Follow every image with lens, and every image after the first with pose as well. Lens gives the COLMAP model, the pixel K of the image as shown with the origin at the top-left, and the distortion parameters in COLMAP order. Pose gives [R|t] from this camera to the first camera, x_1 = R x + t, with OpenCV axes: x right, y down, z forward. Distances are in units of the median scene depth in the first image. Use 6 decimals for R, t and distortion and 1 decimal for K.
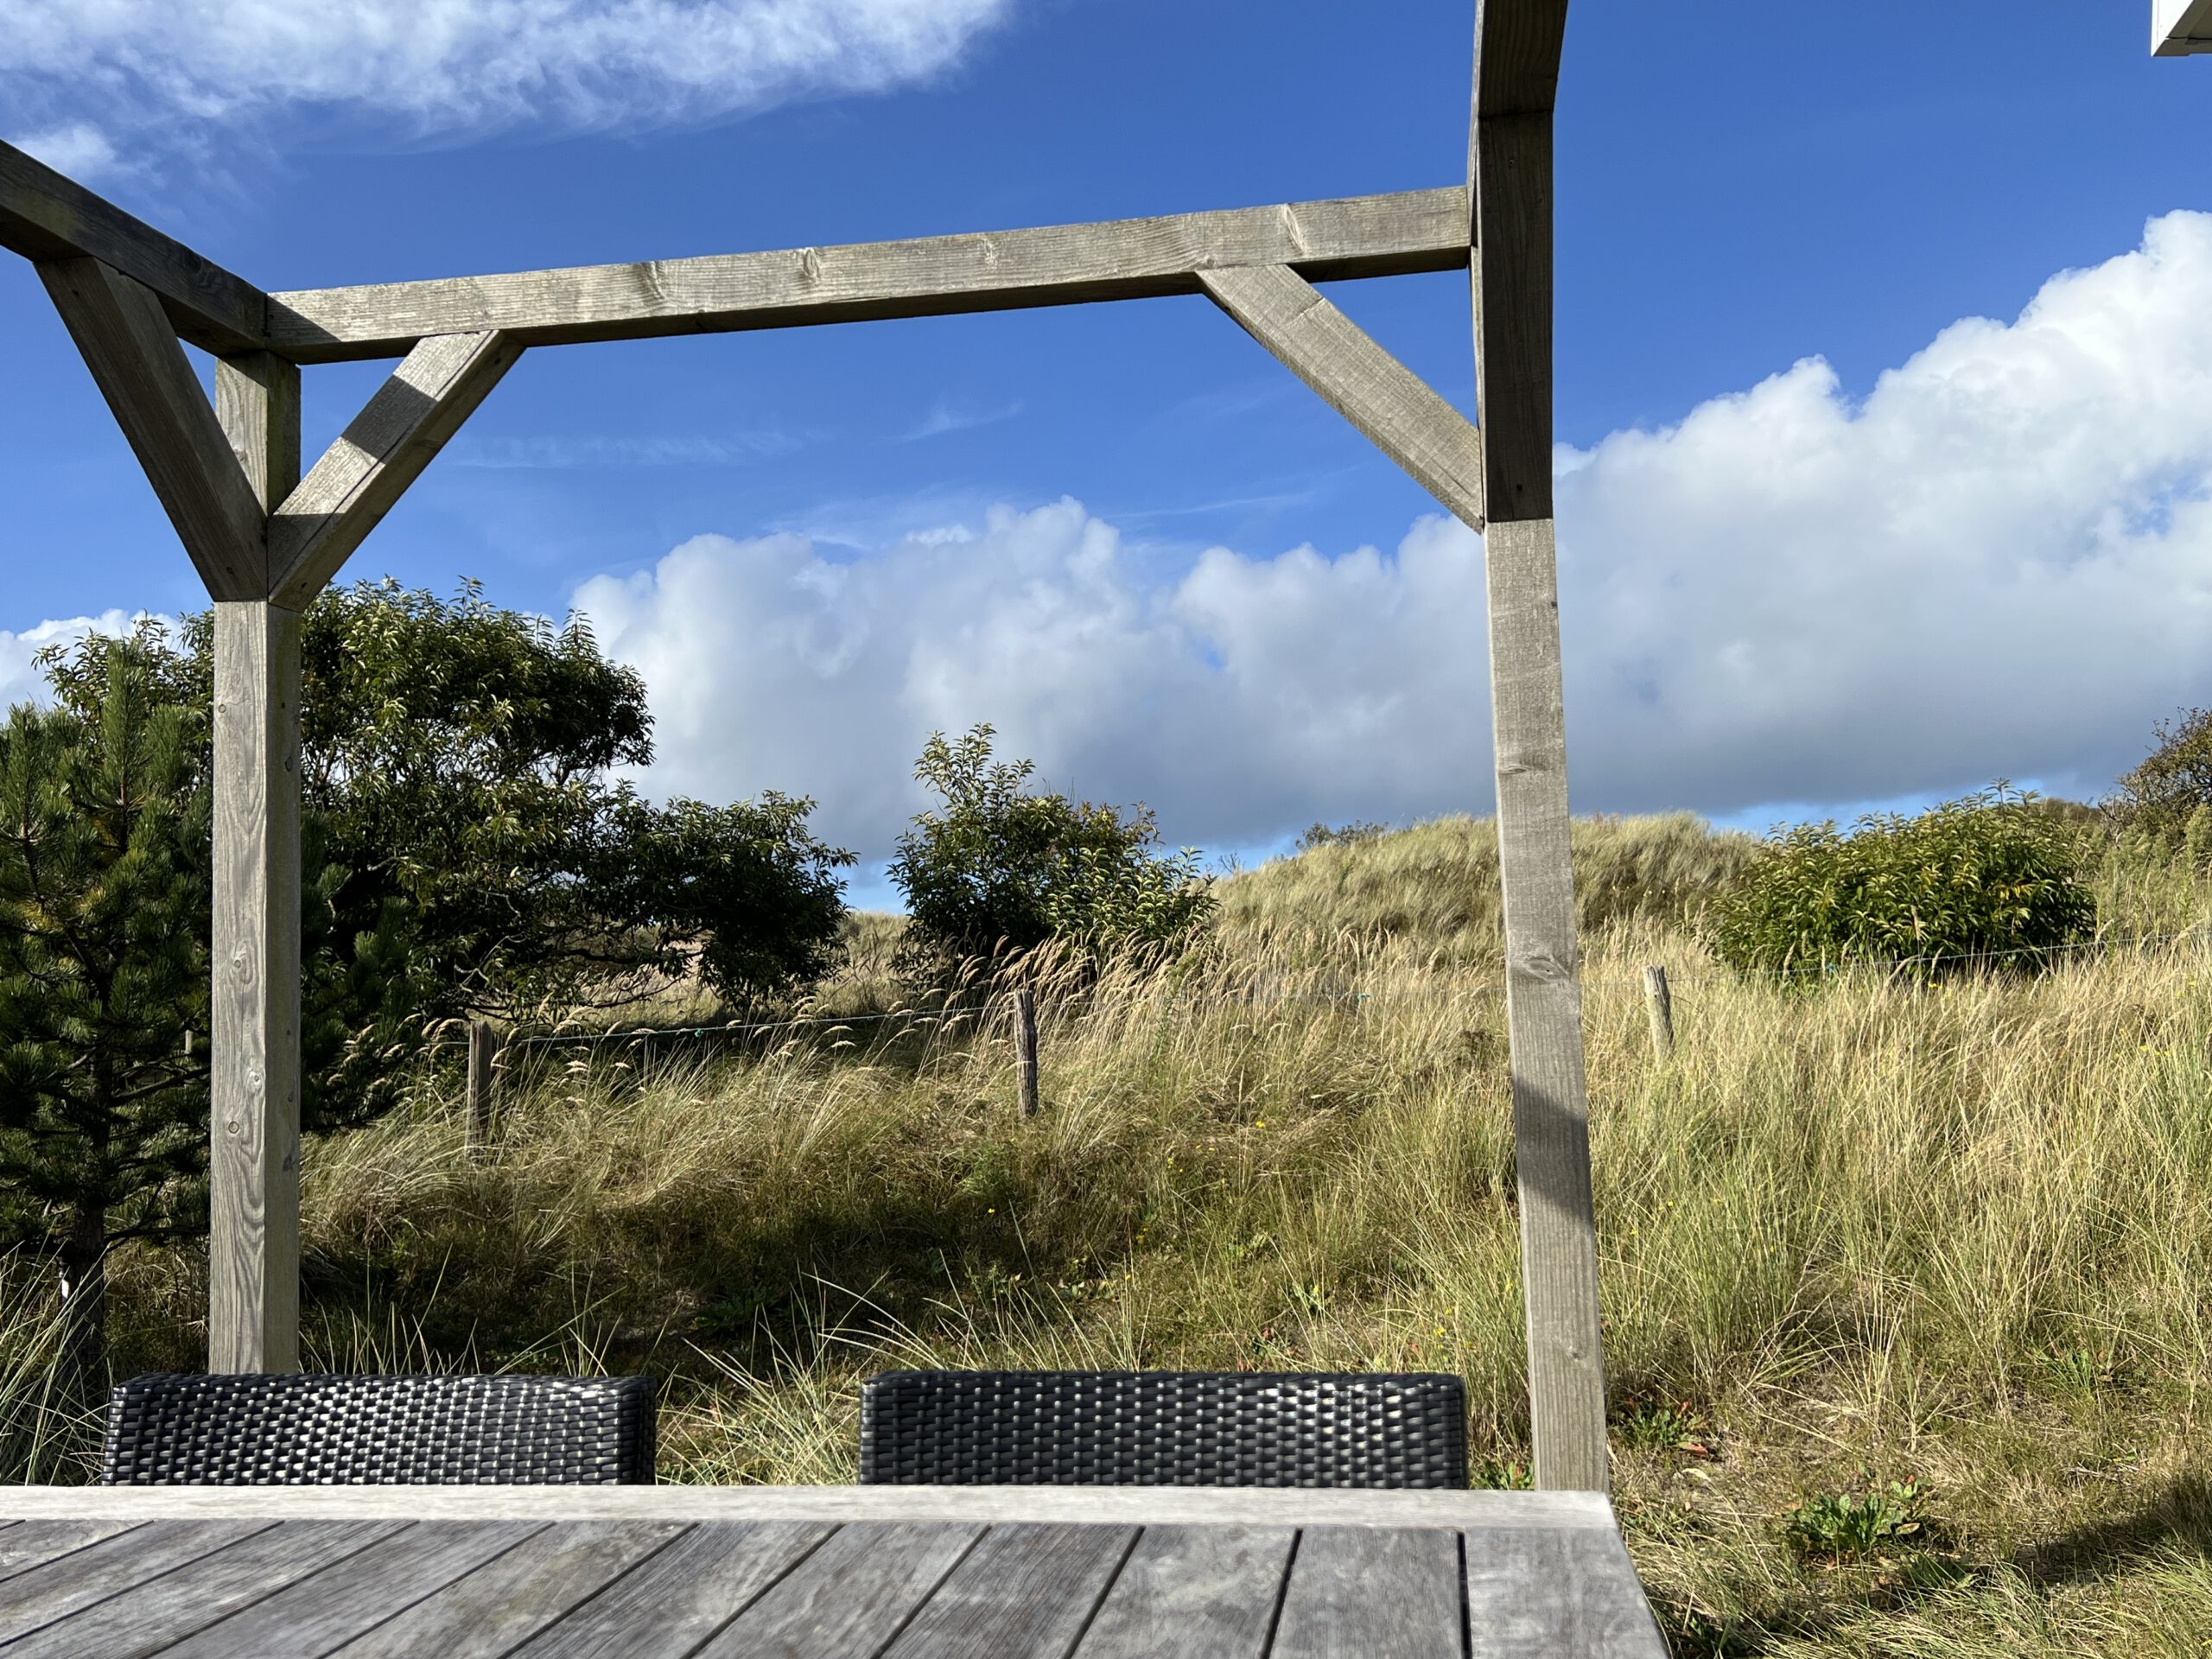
lens RADIAL K [[1831.9, 0, 1106.0], [0, 1831.9, 829.5], [0, 0, 1]] dist [0.128415, -0.289056]
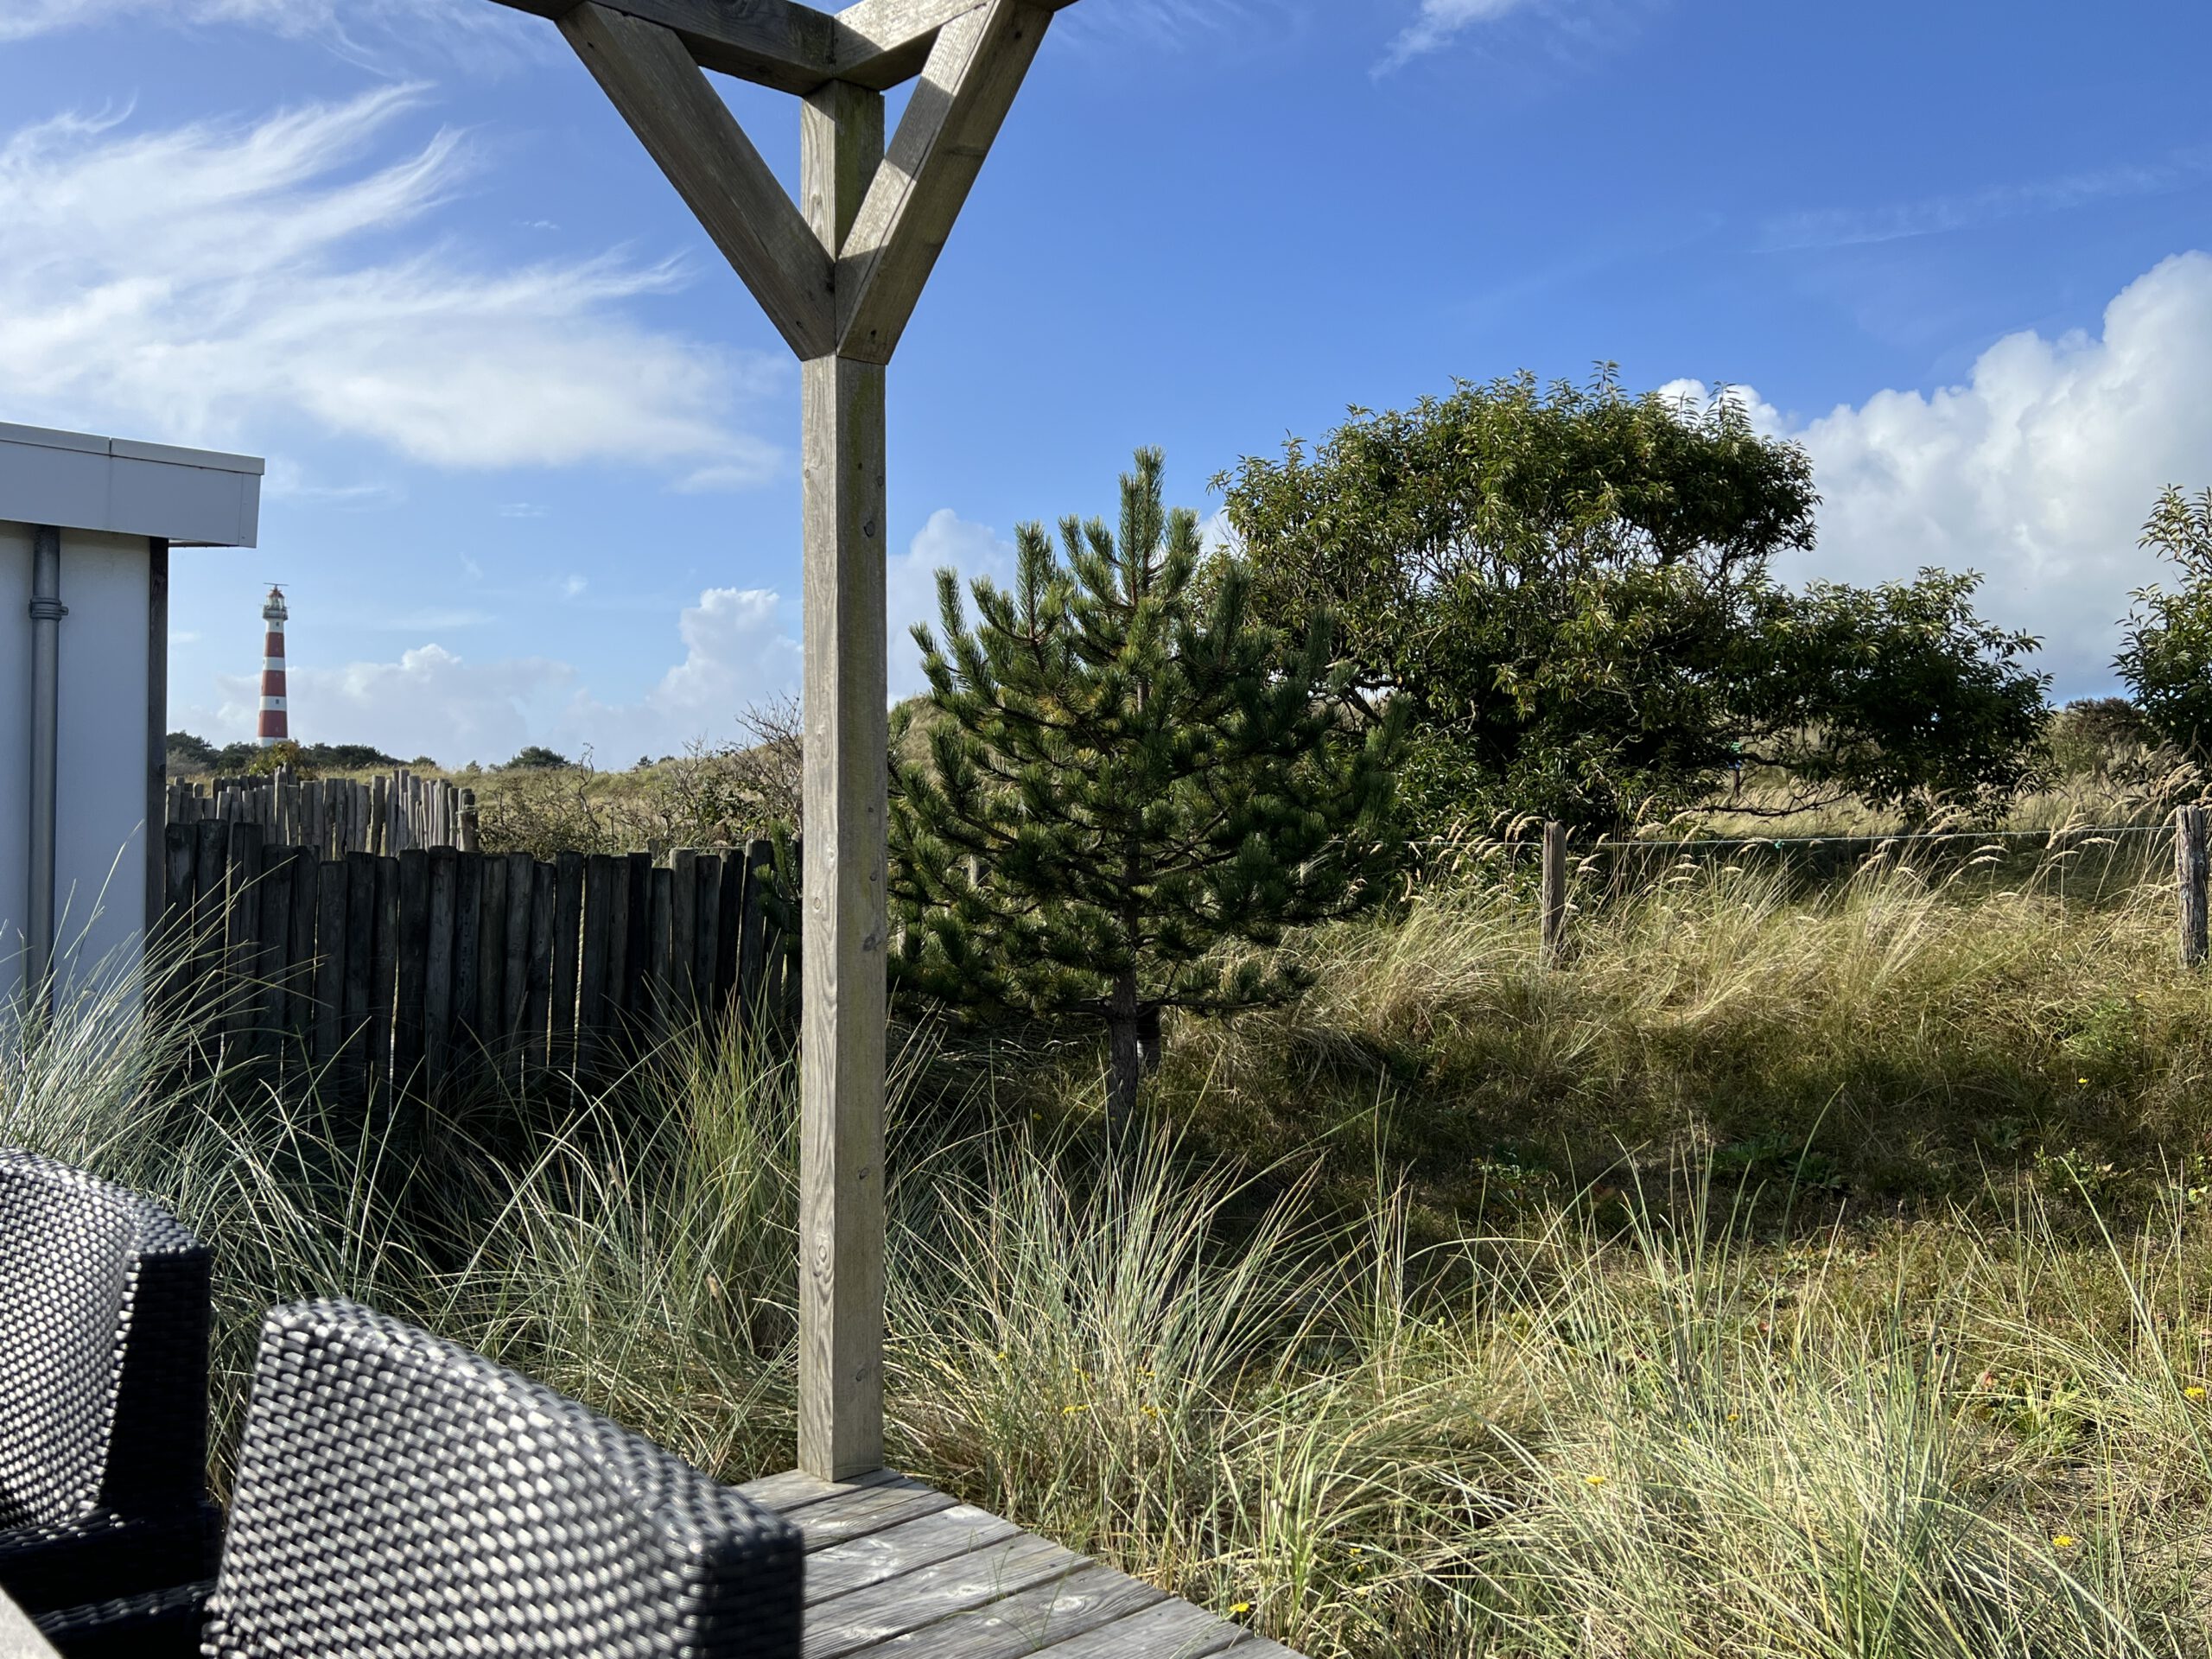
lens RADIAL K [[1831.9, 0, 1106.0], [0, 1831.9, 829.5], [0, 0, 1]] dist [0.128415, -0.289056]
pose [[0.778706, 0.033932, -0.626471, 0.117663], [0.030599, 0.995294, 0.091944, 0.016445], [0.626642, -0.090767, 0.774003, 0.154947]]
